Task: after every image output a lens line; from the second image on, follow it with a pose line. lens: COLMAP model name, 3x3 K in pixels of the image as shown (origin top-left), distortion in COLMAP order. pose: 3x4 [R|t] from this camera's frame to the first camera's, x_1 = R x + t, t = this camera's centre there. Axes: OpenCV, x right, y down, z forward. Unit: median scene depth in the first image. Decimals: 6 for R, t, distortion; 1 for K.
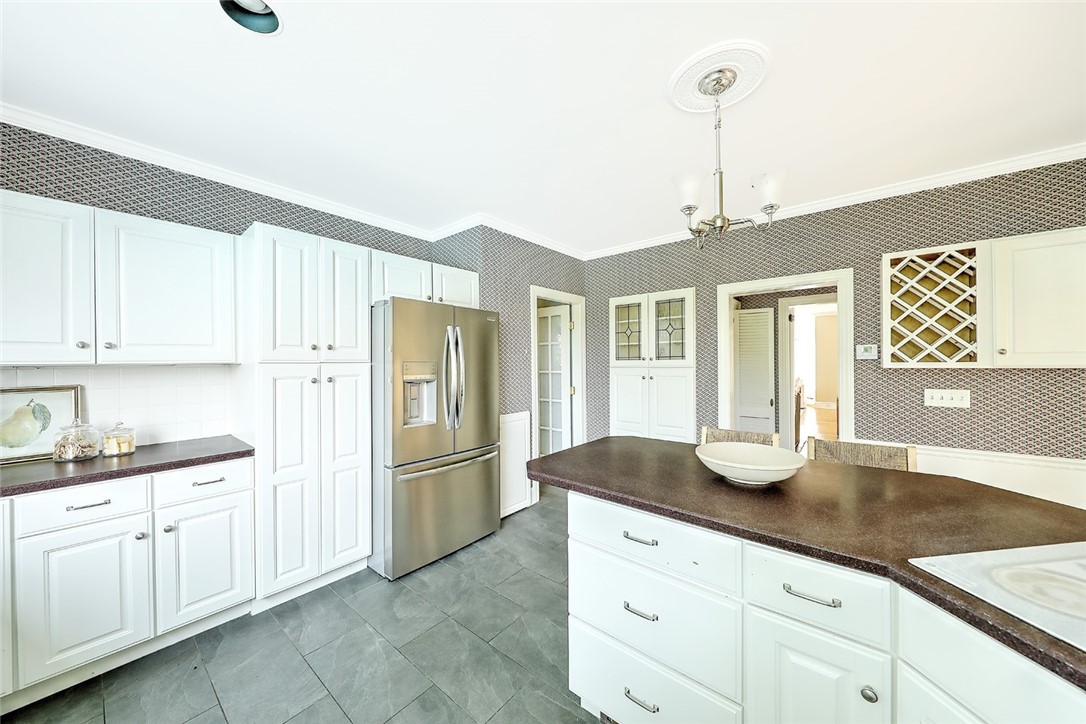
lens RADIAL K [[375.5, 0, 543.0], [0, 375.5, 362.0], [0, 0, 1]] dist [0.000082, 0.000011]
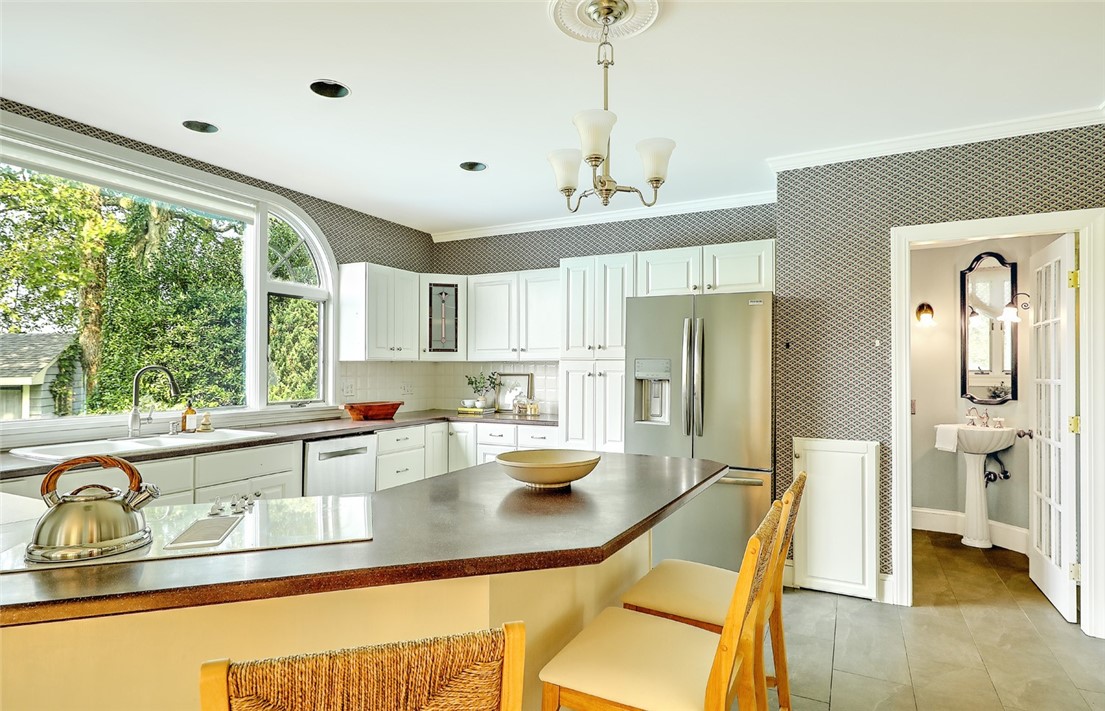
lens RADIAL K [[589.9, 0, 552.5], [0, 589.9, 355.5], [0, 0, 1]] dist [0.001420, 0.000080]
pose [[0.210030, -0.008348, -0.977659, 1.200515], [-0.008406, 0.999911, -0.010344, 0.008491], [0.977659, 0.010391, 0.209941, 0.456925]]
